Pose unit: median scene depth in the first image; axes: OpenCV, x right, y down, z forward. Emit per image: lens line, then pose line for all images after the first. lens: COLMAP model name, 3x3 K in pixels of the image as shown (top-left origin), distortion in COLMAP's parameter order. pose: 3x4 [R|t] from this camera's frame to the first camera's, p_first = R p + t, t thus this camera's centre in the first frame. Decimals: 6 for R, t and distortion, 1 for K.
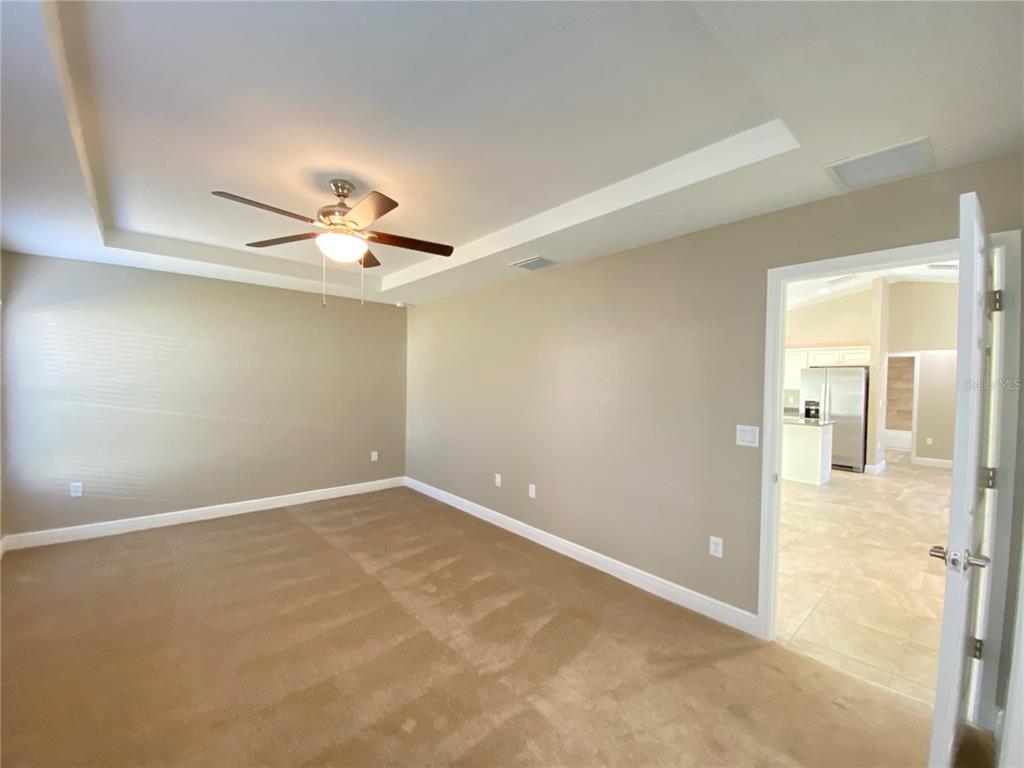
lens RADIAL K [[414.0, 0, 523.2], [0, 414.0, 389.1], [0, 0, 1]] dist [0.016074, -0.015594]
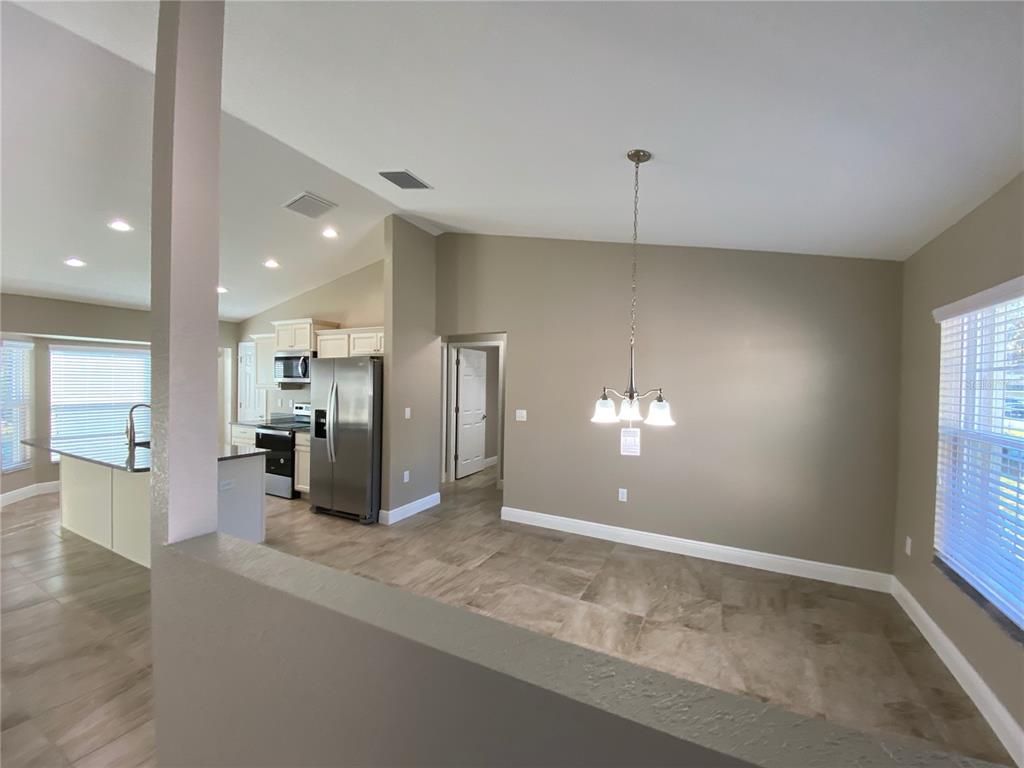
lens RADIAL K [[414.0, 0, 507.9], [0, 414.0, 385.2], [0, 0, 1]] dist [0.016074, -0.015594]
pose [[0.936976, -0.007228, 0.349320, 0.758934], [0.007947, 0.999968, -0.000626, -0.006401], [-0.349304, 0.003363, 0.937003, 0.322524]]
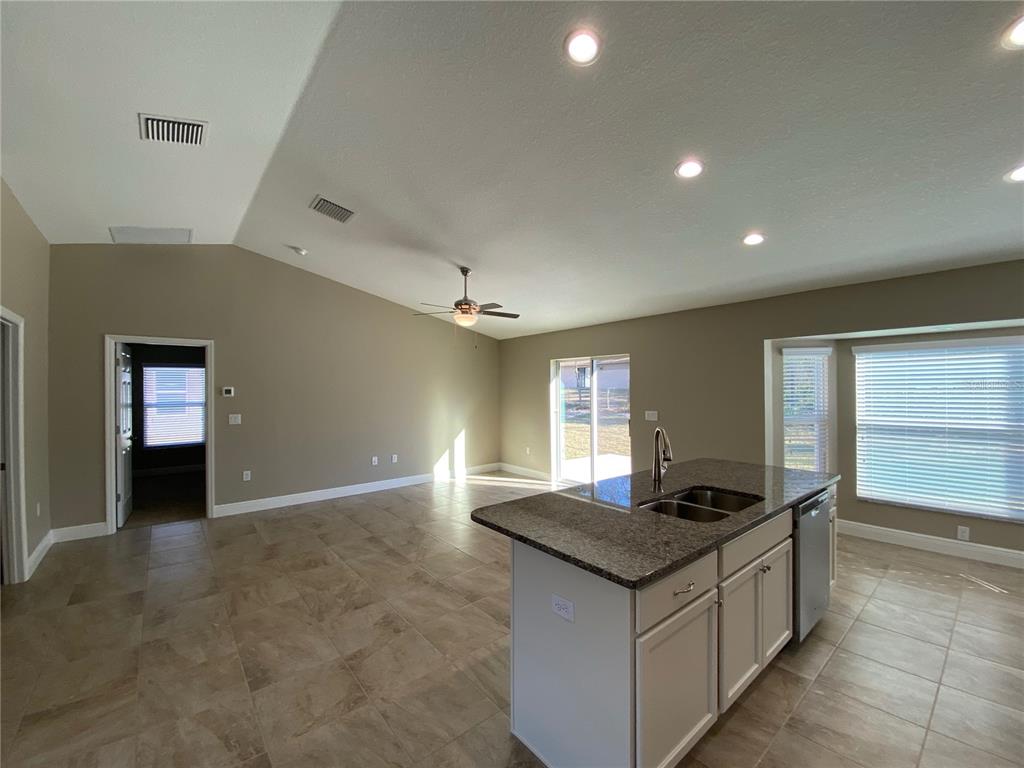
lens RADIAL K [[414.0, 0, 512.3], [0, 414.0, 385.2], [0, 0, 1]] dist [0.016074, -0.015594]
pose [[-0.039959, -0.025197, -0.998884, 0.854292], [-0.011312, 0.999629, -0.024763, -0.011893], [0.999137, 0.010310, -0.040229, 0.841431]]
